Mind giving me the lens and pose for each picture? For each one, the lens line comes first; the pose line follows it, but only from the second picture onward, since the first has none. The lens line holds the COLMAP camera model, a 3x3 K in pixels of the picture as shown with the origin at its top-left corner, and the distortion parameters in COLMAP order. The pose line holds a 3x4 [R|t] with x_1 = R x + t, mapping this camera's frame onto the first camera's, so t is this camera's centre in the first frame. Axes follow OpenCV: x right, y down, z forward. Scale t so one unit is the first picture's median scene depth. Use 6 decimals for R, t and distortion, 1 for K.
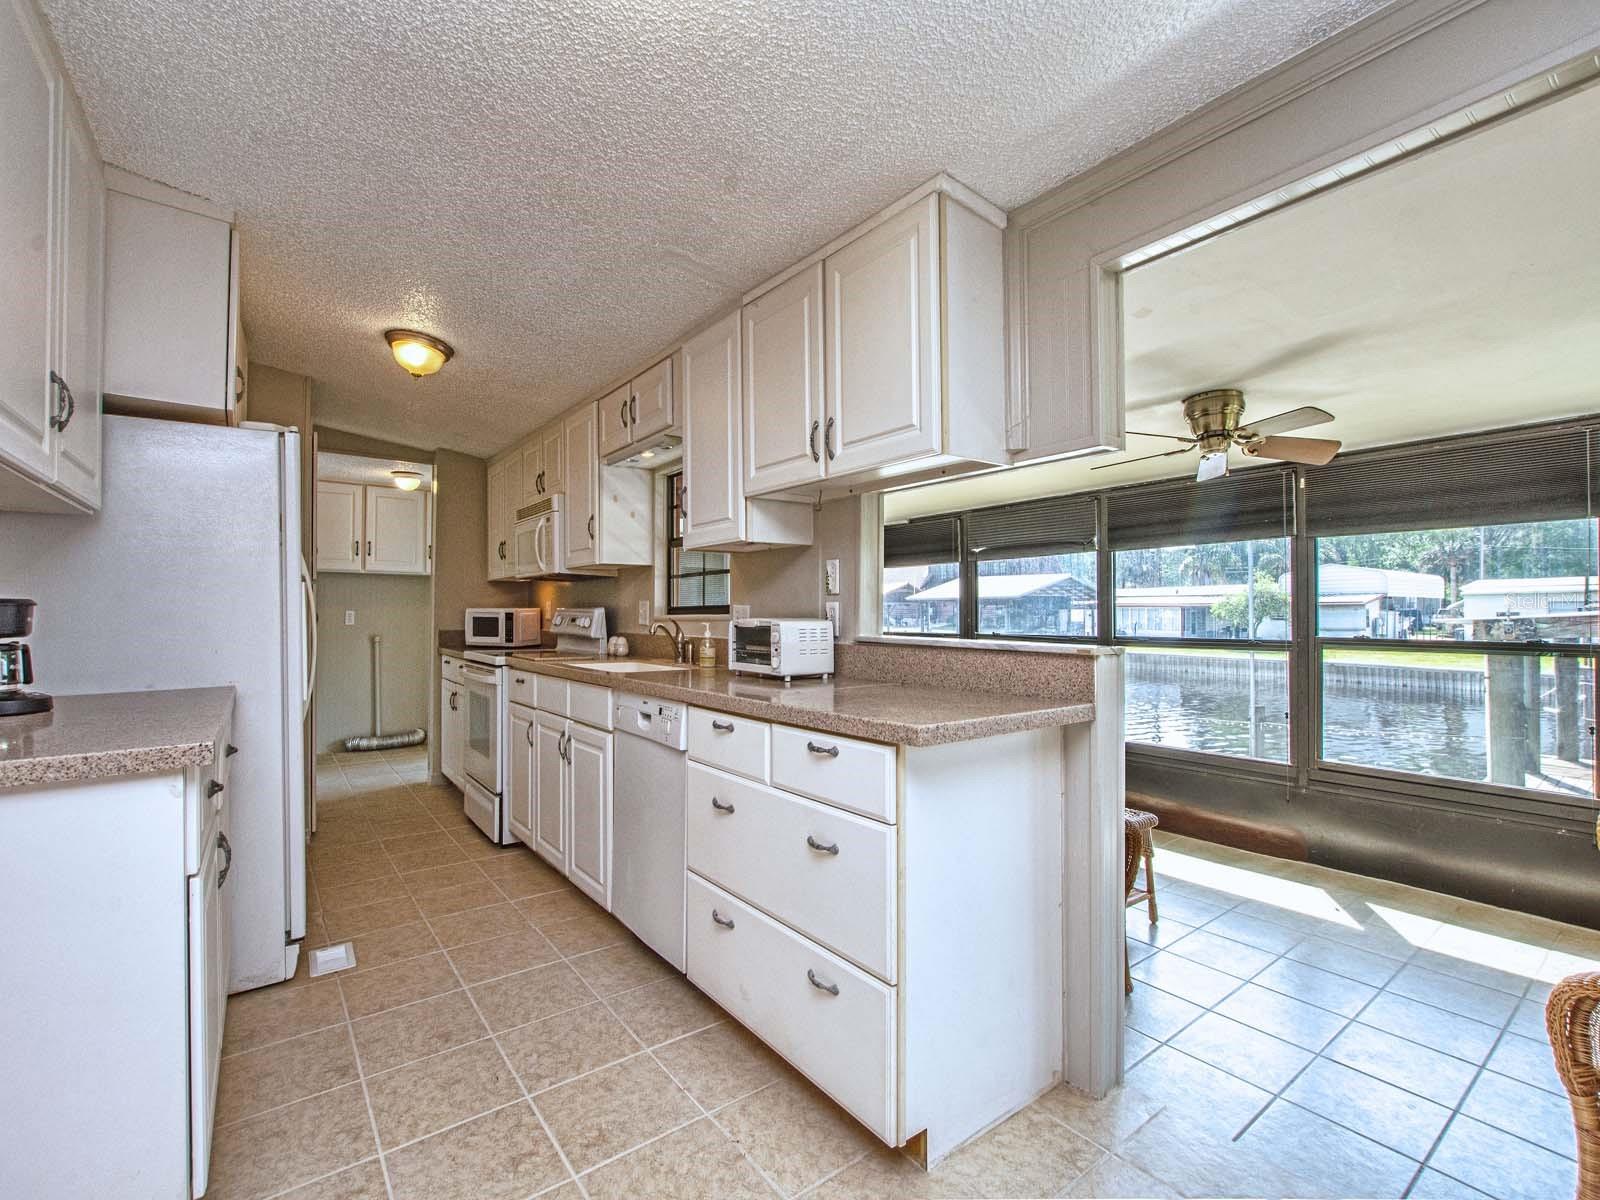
lens RADIAL K [[718.5, 0, 797.9], [0, 718.5, 603.5], [0, 0, 1]] dist [-0.006393, -0.000120]
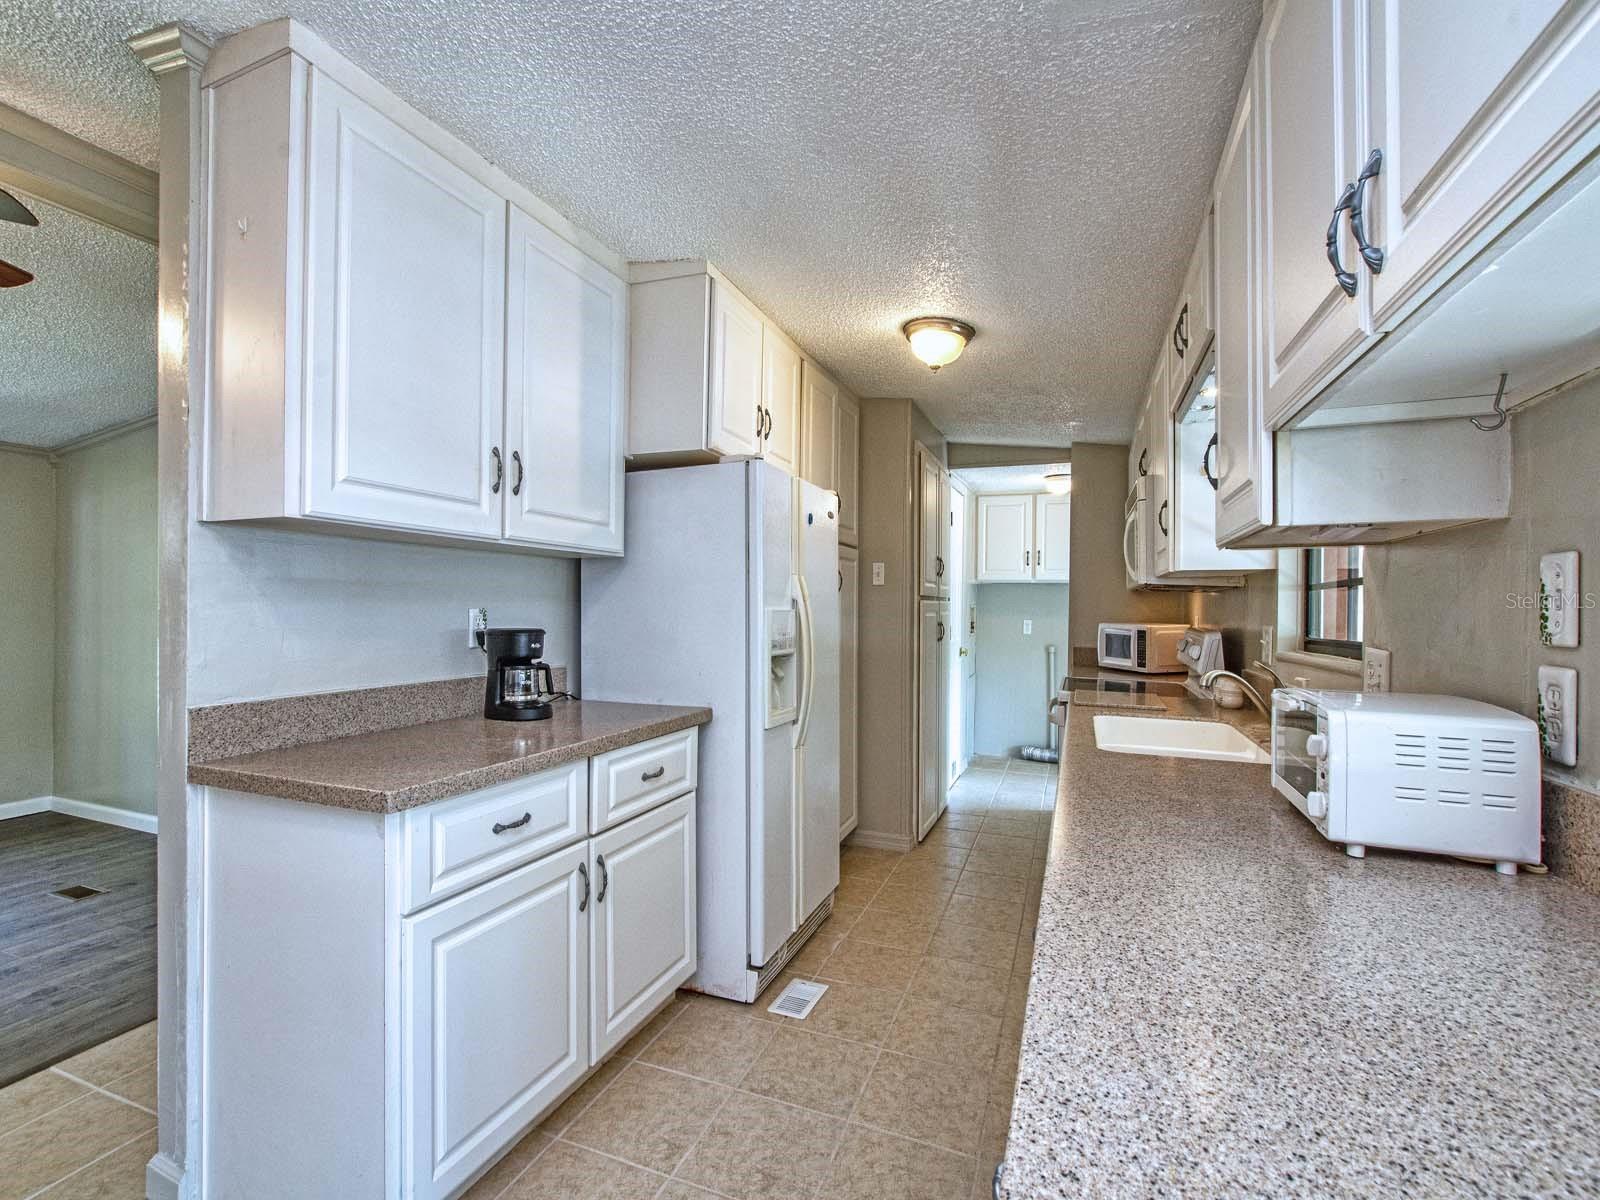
lens RADIAL K [[710.3, 0, 800.0], [0, 710.3, 600.0], [0, 0, 1]] dist [-0.010224, -0.000299]
pose [[0.515679, 0.000874, -0.856782, 0.131494], [-0.004163, 0.999990, -0.001485, -0.029307], [0.856772, 0.004333, 0.515677, 0.405409]]
